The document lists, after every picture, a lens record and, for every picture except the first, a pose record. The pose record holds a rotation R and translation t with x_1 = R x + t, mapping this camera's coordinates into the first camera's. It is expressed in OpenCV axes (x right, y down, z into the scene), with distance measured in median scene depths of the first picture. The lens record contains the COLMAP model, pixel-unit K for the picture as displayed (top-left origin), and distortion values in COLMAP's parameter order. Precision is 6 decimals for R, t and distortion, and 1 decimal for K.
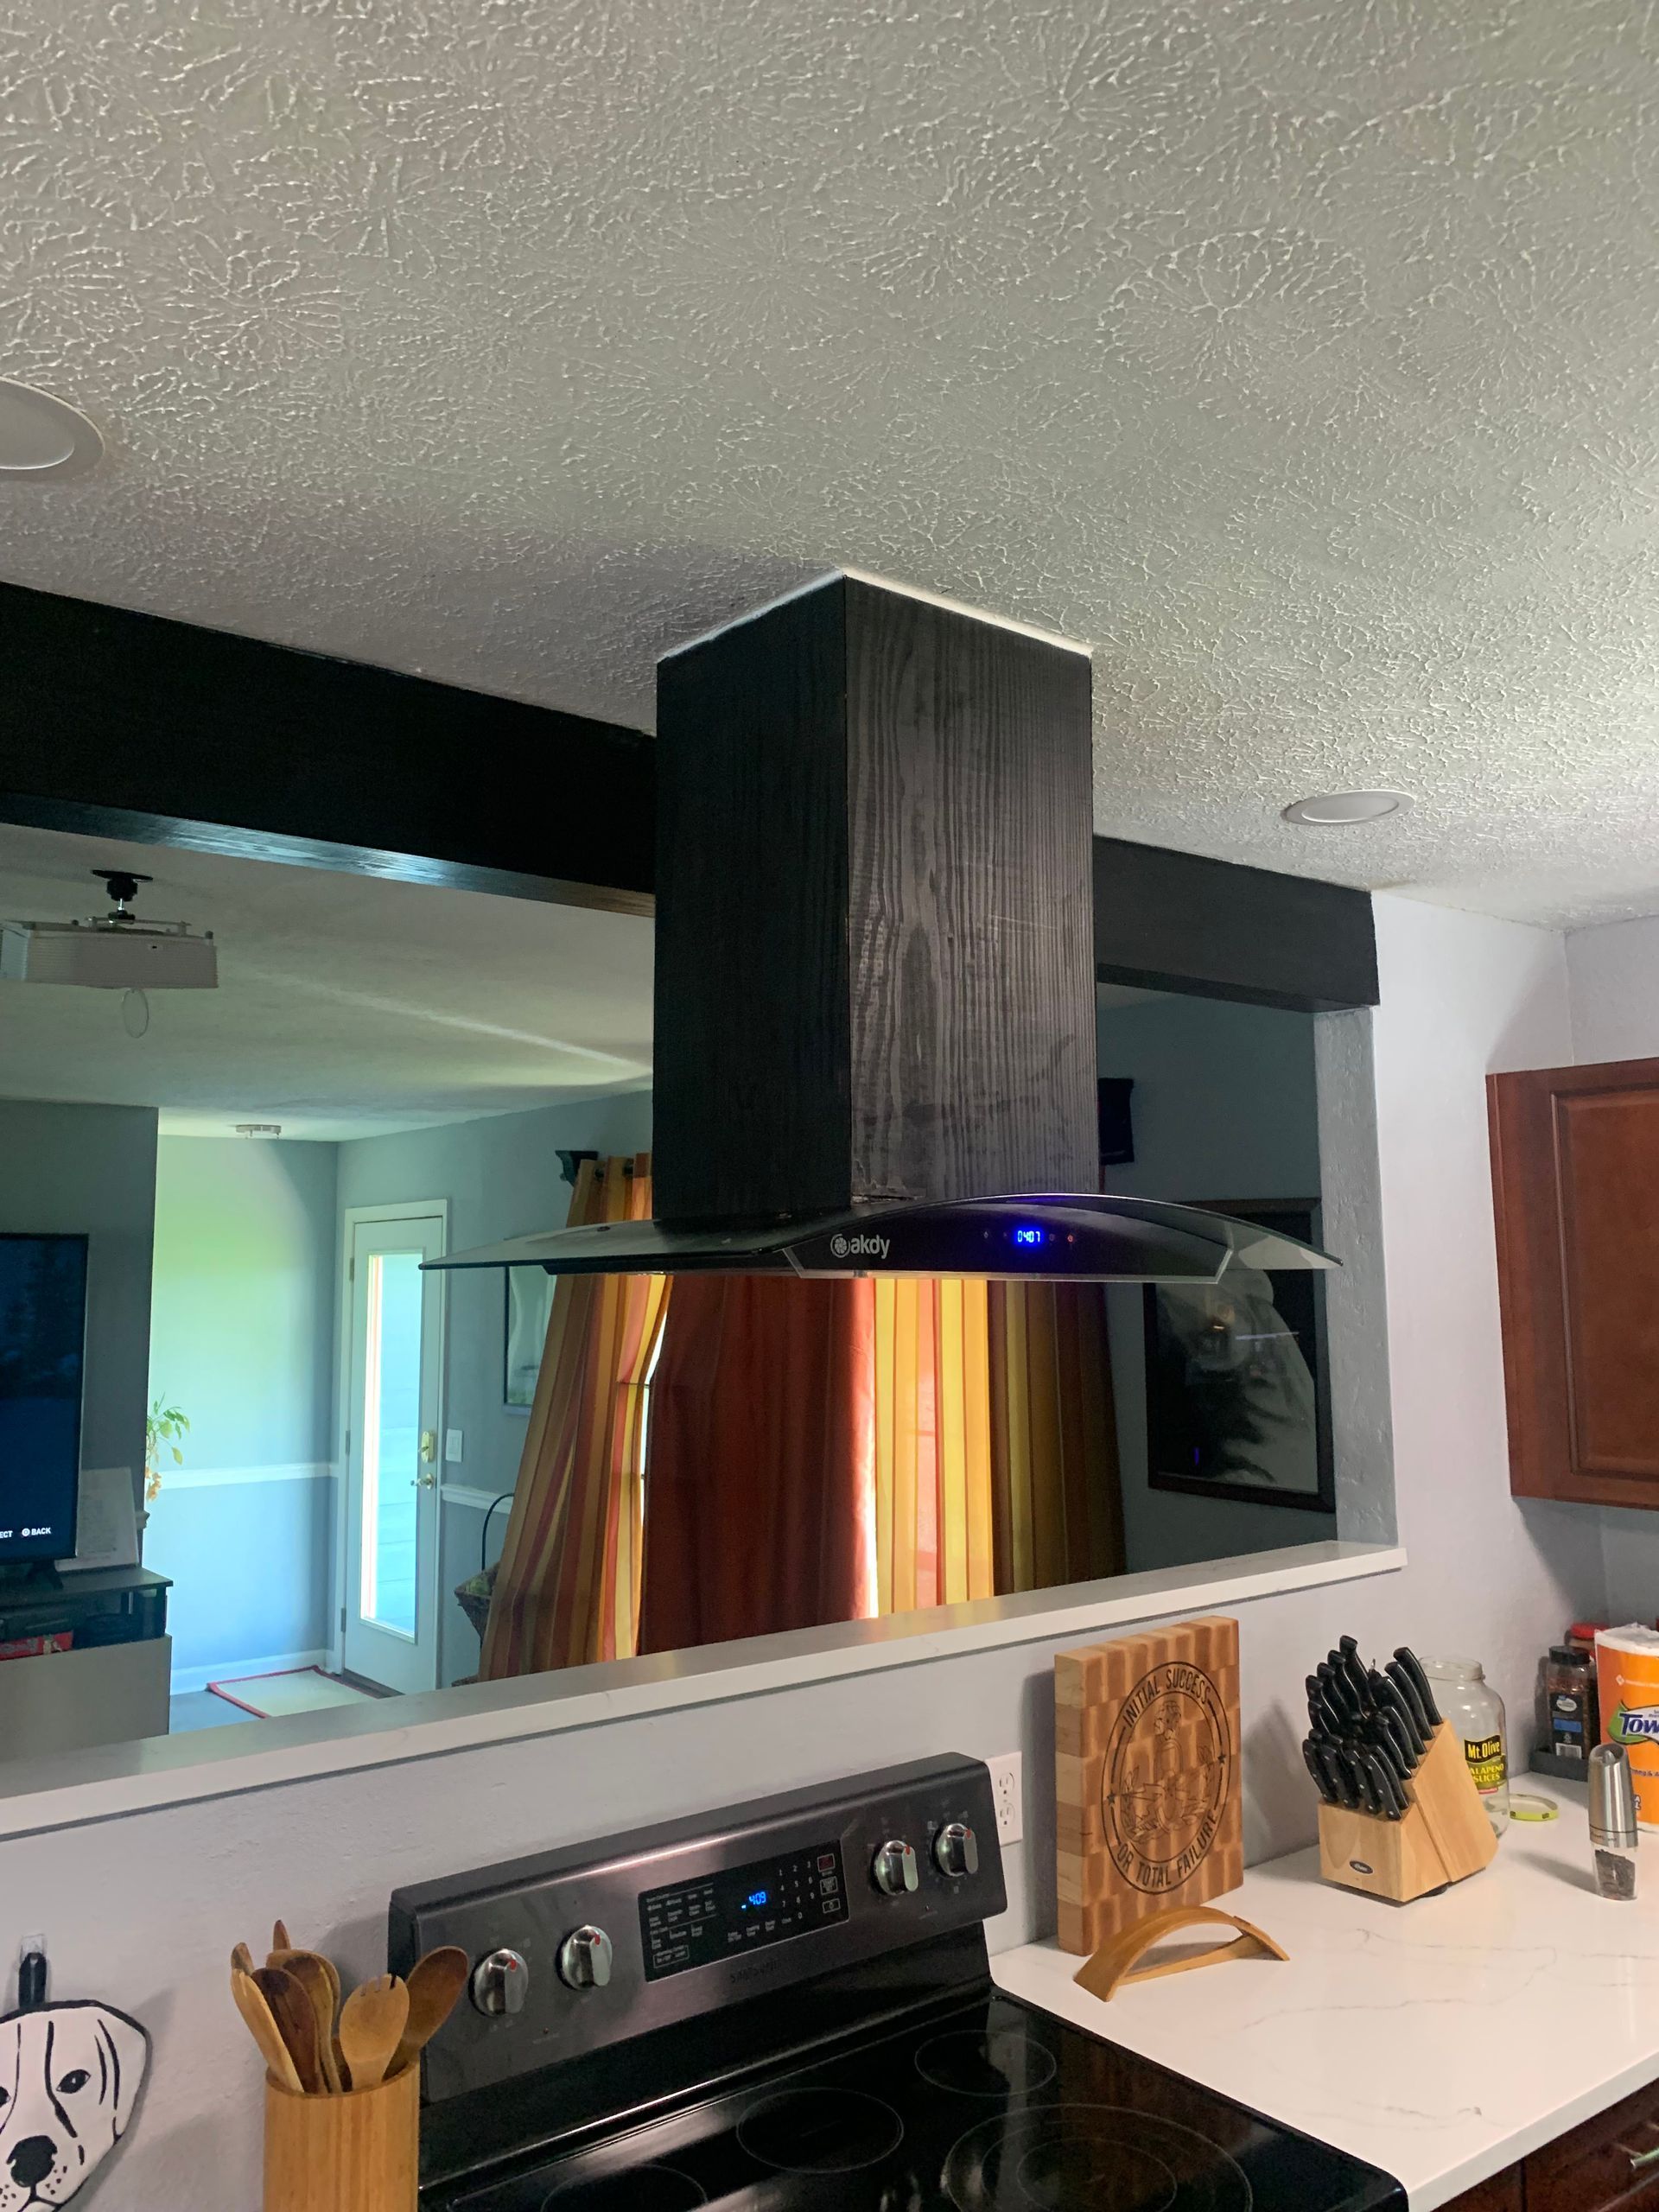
lens RADIAL K [[1759.0, 0, 812.7], [0, 1759.0, 1090.2], [0, 0, 1]] dist [0.001067, -0.004274]
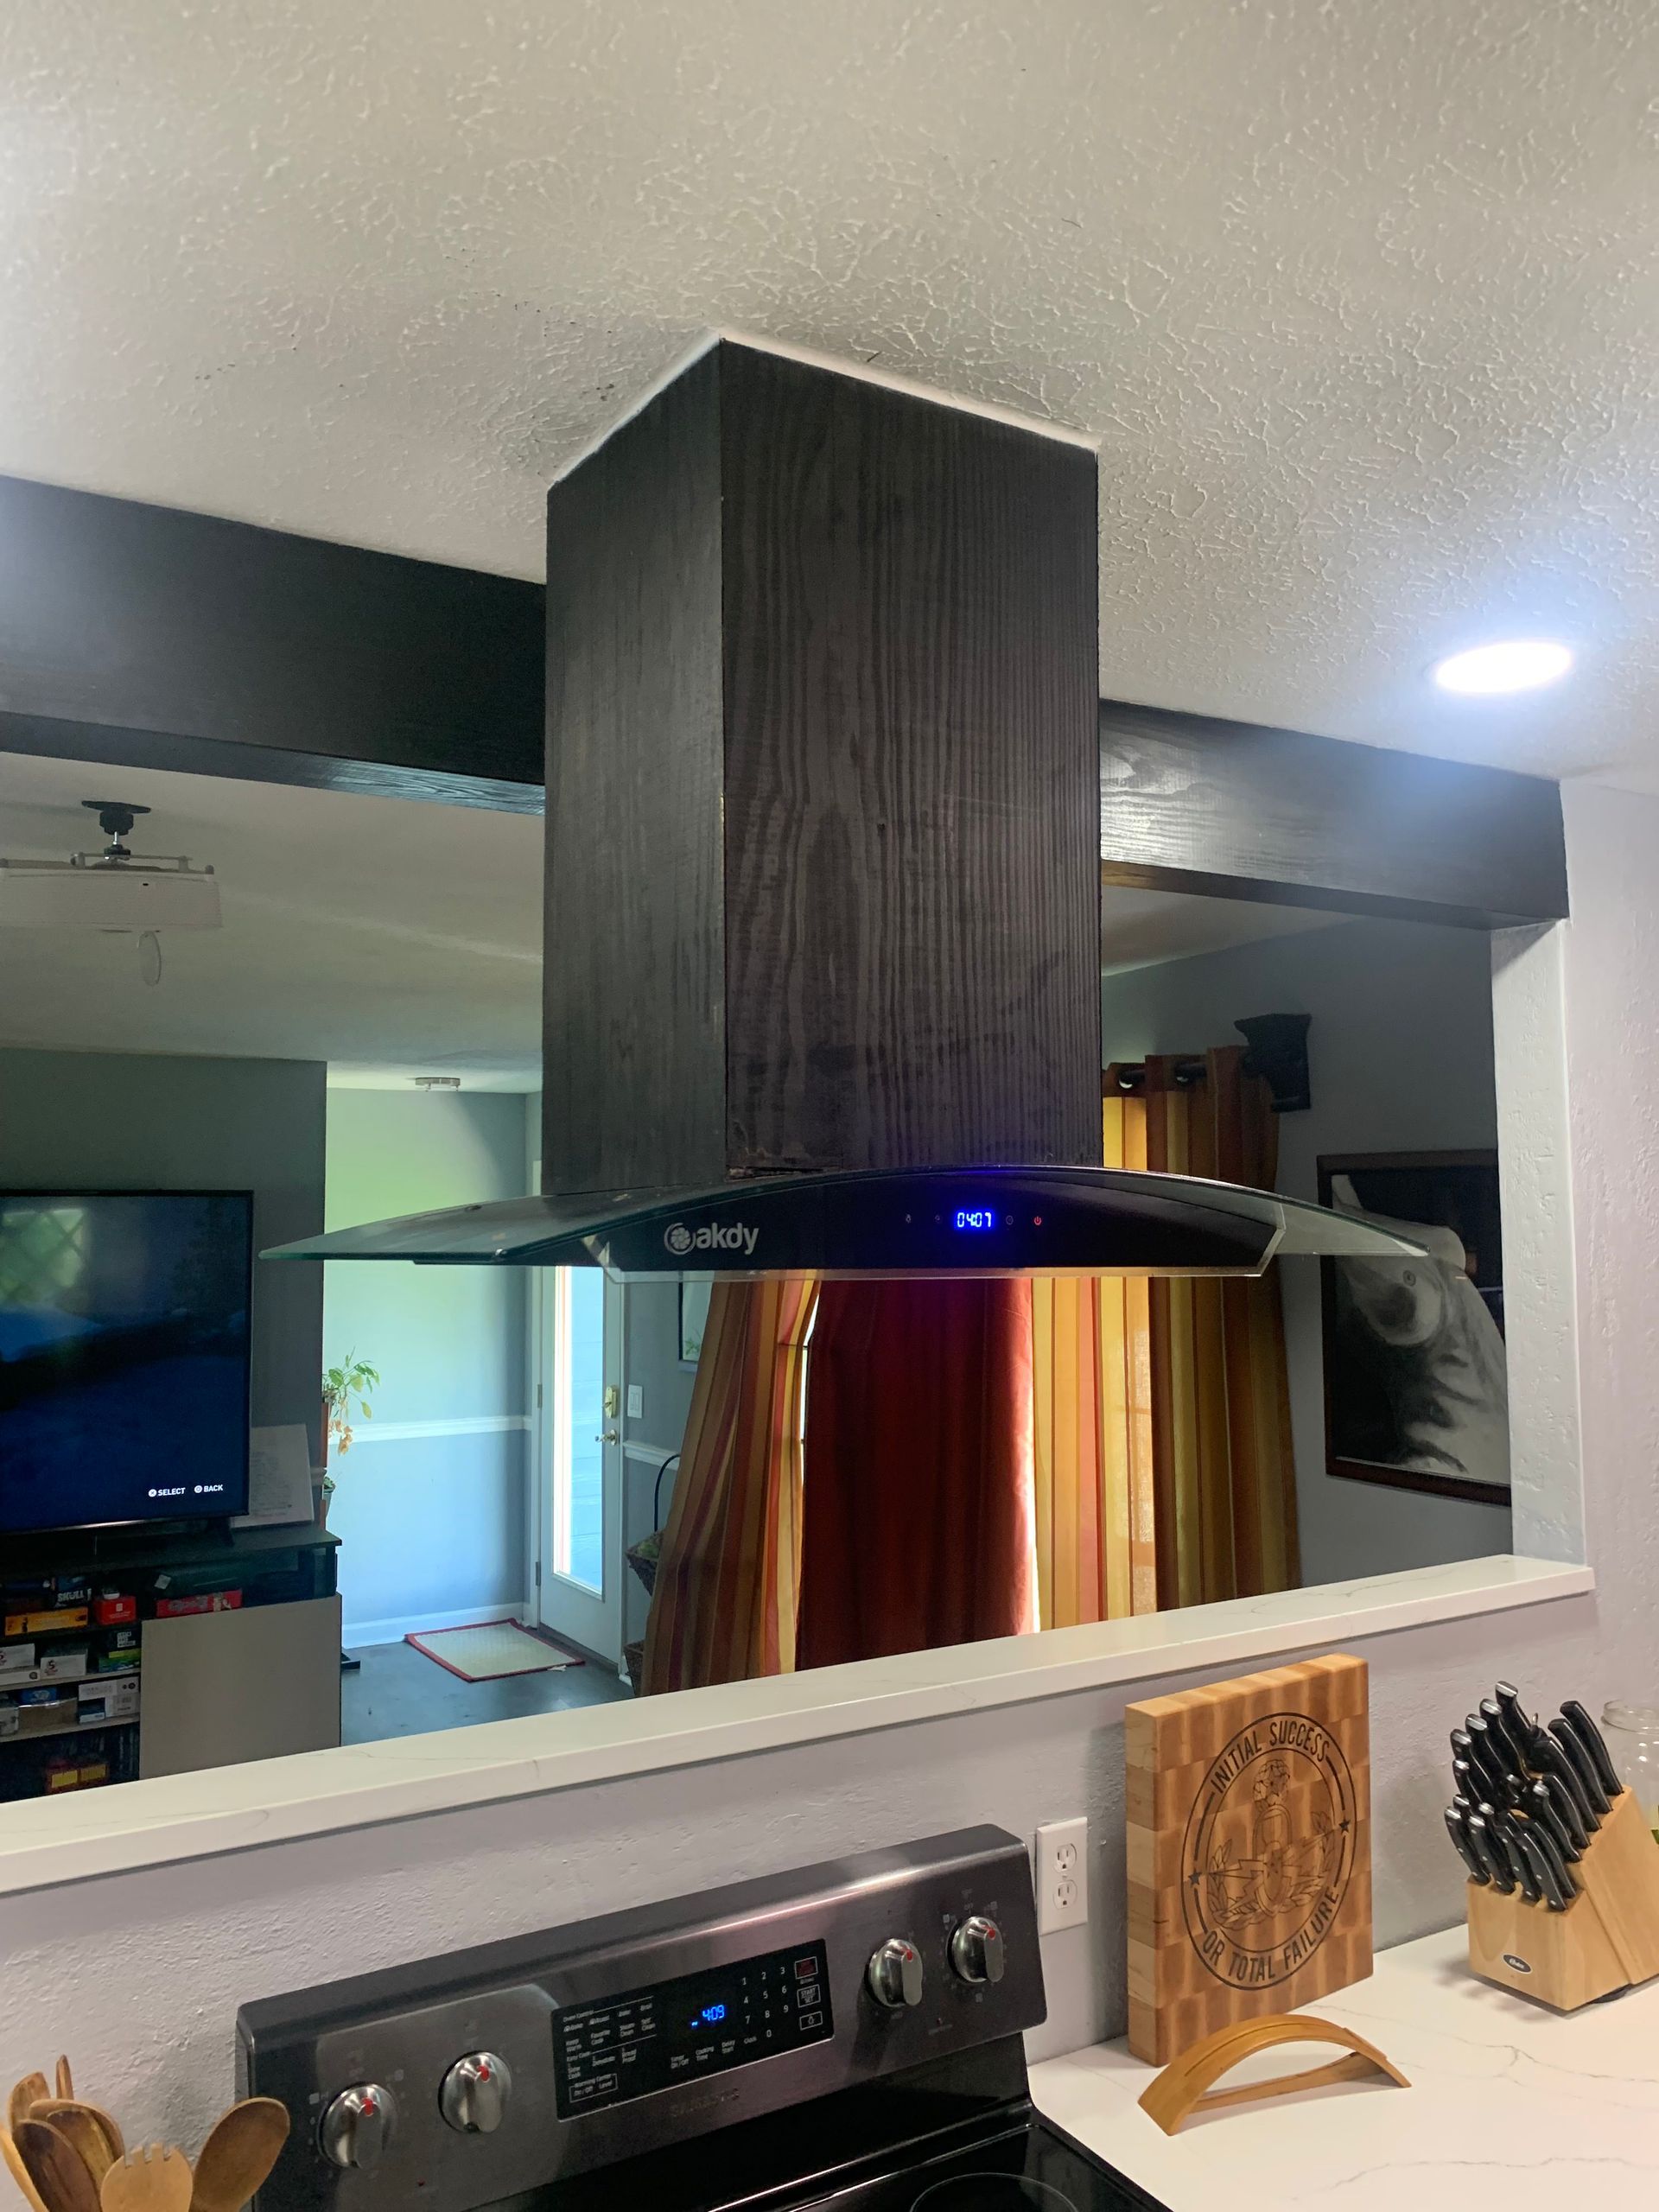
lens RADIAL K [[1759.0, 0, 847.3], [0, 1759.0, 1121.4], [0, 0, 1]] dist [0.001067, -0.004274]
pose [[0.992565, -0.009426, -0.121351, 0.110586], [0.015307, 0.998748, 0.047623, 0.003279], [0.120750, -0.049126, 0.991467, 0.173391]]
